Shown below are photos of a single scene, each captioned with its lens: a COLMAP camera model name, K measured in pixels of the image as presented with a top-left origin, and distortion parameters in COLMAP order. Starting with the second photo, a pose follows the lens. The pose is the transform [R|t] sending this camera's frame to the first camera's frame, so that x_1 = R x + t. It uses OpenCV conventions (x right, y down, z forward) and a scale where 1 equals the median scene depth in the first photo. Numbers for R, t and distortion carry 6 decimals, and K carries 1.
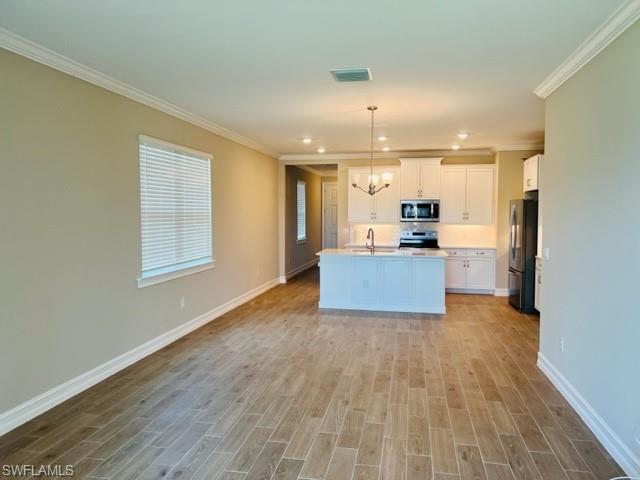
lens RADIAL K [[483.0, 0, 320.0], [0, 483.0, 240.0], [0, 0, 1]] dist [0.082518, -0.106909]
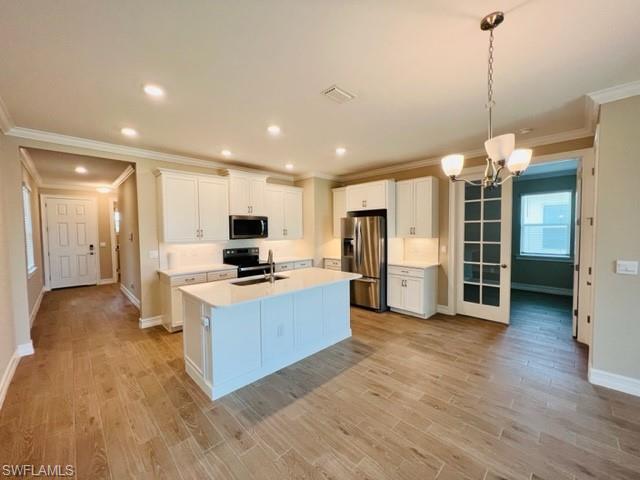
lens RADIAL K [[257.5, 0, 320.0], [0, 257.5, 242.1], [0, 0, 1]] dist [-0.000783, 0.000288]
pose [[0.566967, -0.046651, 0.822418, -0.211905], [0.056938, 0.998227, 0.017371, -0.049868], [-0.821770, 0.036978, 0.568618, 0.922286]]
